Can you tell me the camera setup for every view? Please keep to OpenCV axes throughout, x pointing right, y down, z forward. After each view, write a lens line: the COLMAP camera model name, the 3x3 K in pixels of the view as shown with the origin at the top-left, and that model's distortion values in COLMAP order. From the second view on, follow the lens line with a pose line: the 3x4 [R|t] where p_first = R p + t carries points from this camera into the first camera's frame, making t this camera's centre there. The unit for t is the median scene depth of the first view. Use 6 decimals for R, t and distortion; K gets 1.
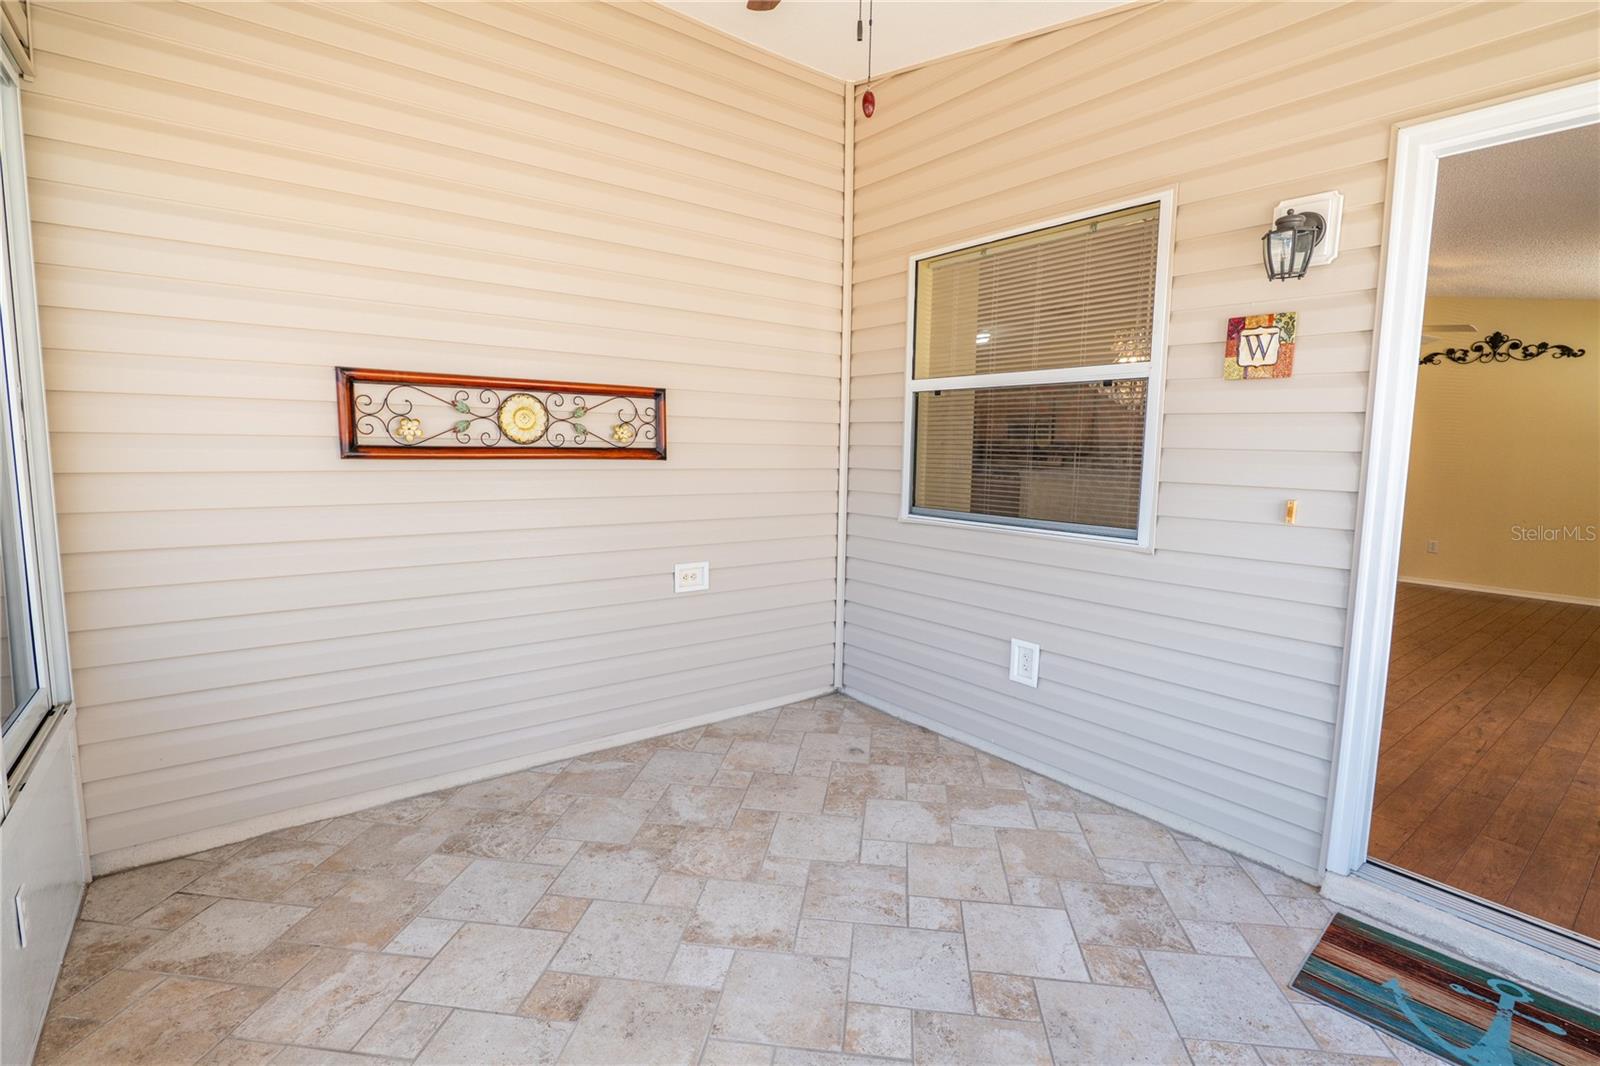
lens RADIAL K [[735.3, 0, 808.4], [0, 735.3, 532.6], [0, 0, 1]] dist [-0.027809, 0.008449]
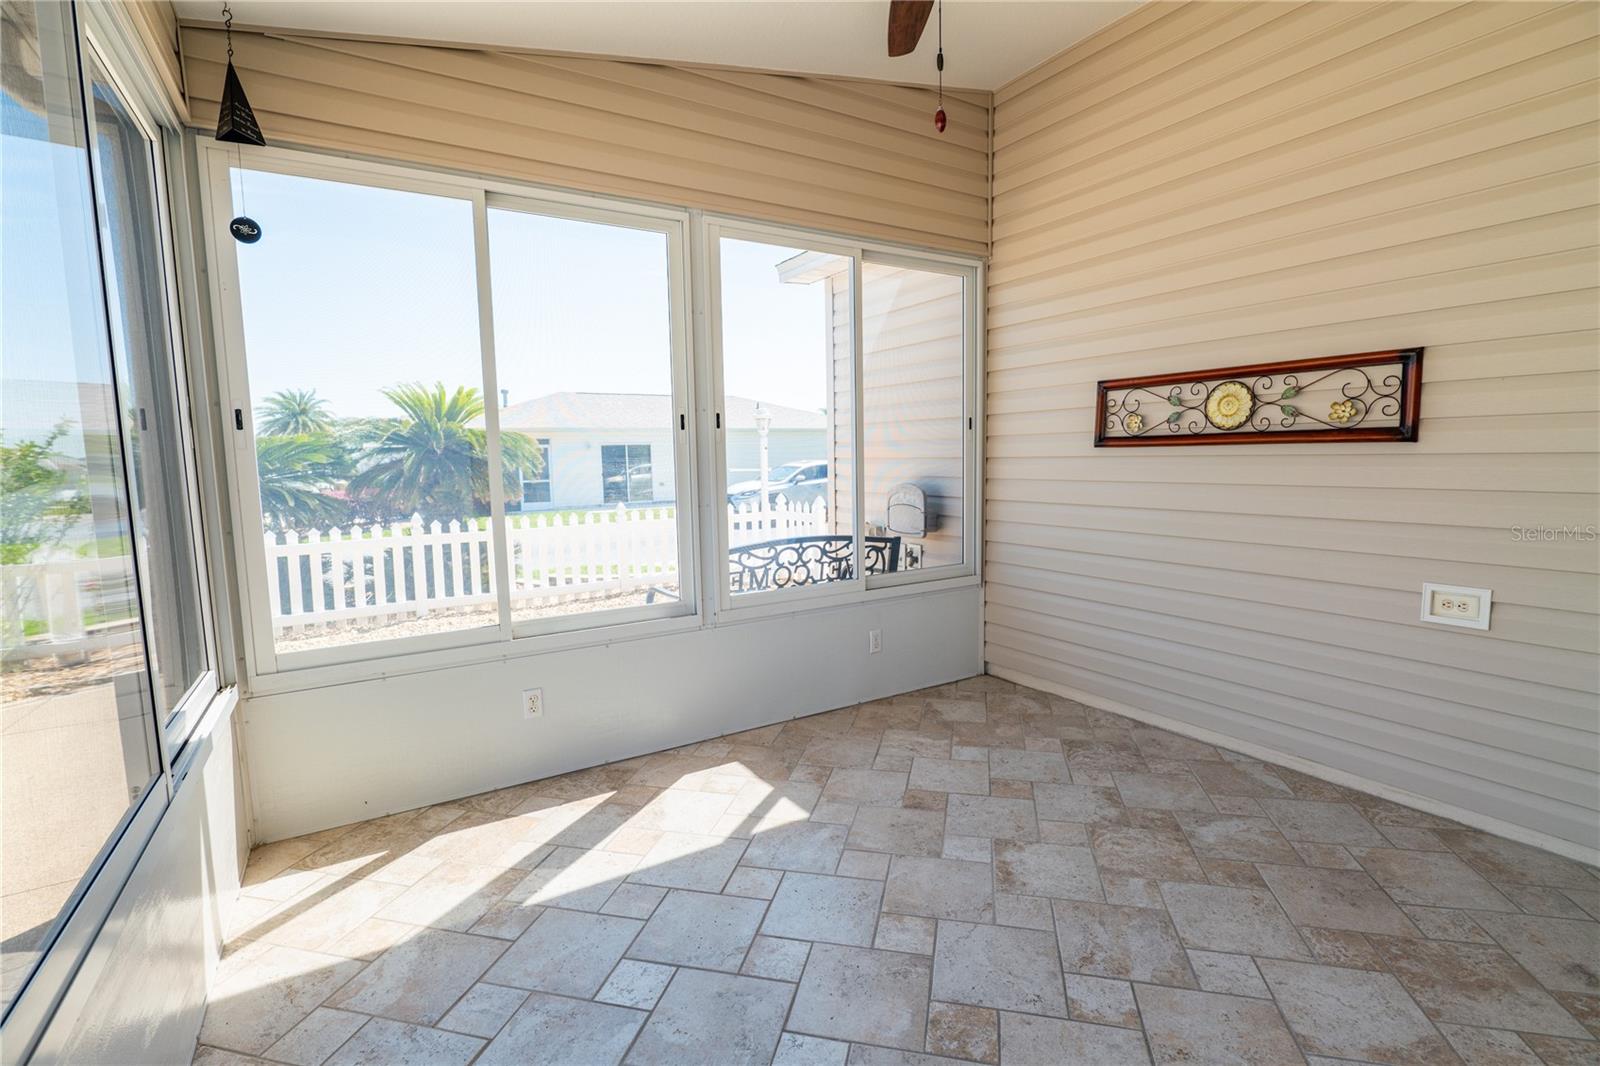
lens RADIAL K [[735.3, 0, 808.4], [0, 735.3, 532.6], [0, 0, 1]] dist [-0.027809, 0.008449]
pose [[-0.102294, 0.090940, -0.990589, 0.723737], [-0.093553, 0.990519, 0.100595, -0.026470], [0.990345, 0.102963, -0.092817, 0.537677]]
